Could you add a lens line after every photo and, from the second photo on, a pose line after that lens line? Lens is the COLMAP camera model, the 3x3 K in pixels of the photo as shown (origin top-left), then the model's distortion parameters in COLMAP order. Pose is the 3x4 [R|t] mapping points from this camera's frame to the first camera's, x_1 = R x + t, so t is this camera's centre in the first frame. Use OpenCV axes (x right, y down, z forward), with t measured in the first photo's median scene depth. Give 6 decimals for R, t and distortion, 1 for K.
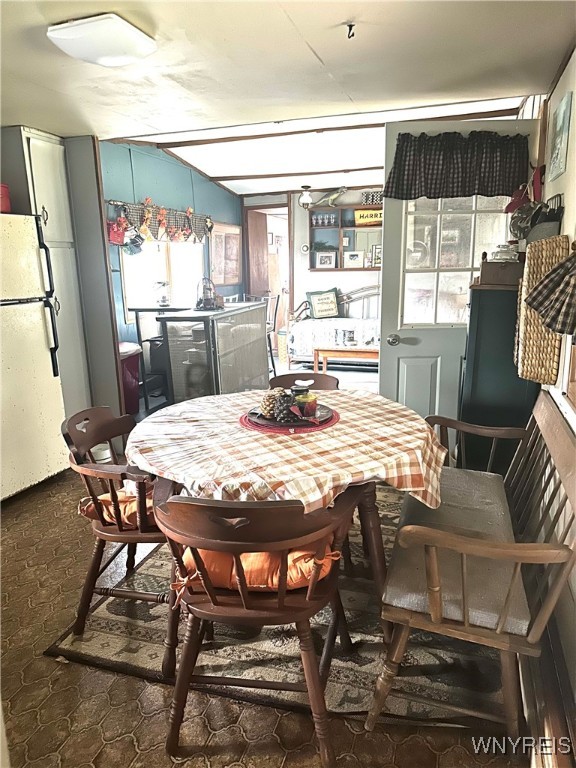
lens RADIAL K [[545.1, 0, 285.0], [0, 545.1, 385.7], [0, 0, 1]] dist [0.080035, -0.046664]
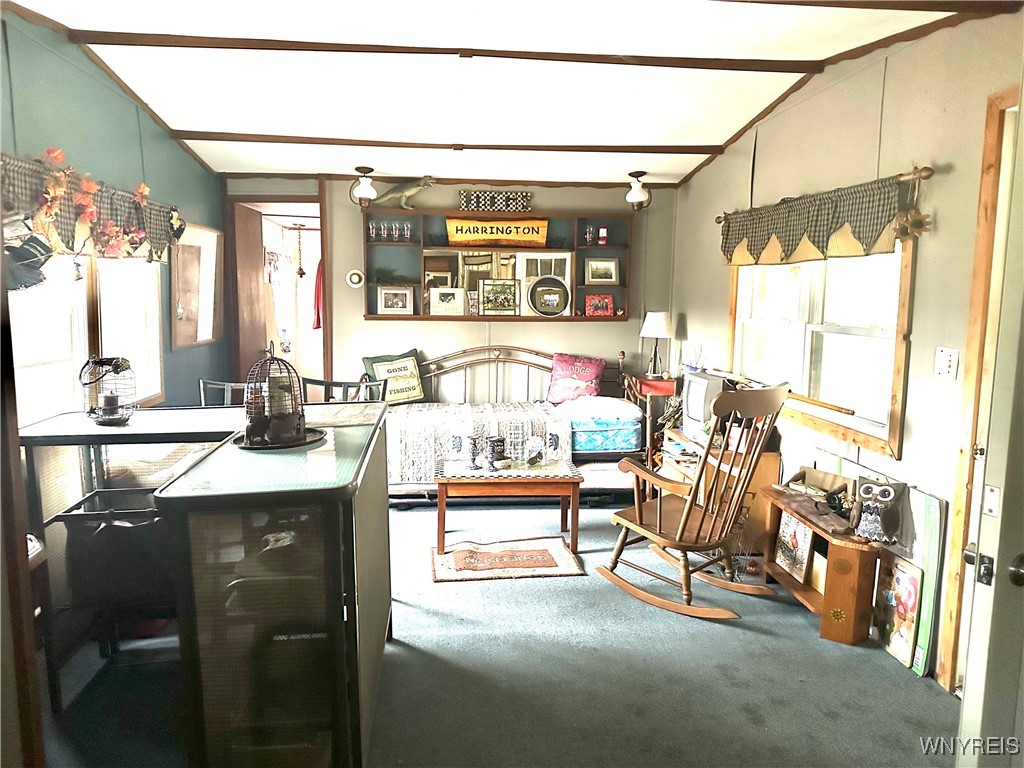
lens RADIAL K [[726.8, 0, 518.0], [0, 726.8, 386.6], [0, 0, 1]] dist [0.080035, -0.046664]
pose [[0.915935, -0.024047, 0.400606, -0.114461], [0.060655, 0.995032, -0.078950, -0.077068], [-0.396717, 0.096612, 0.912843, 0.283291]]
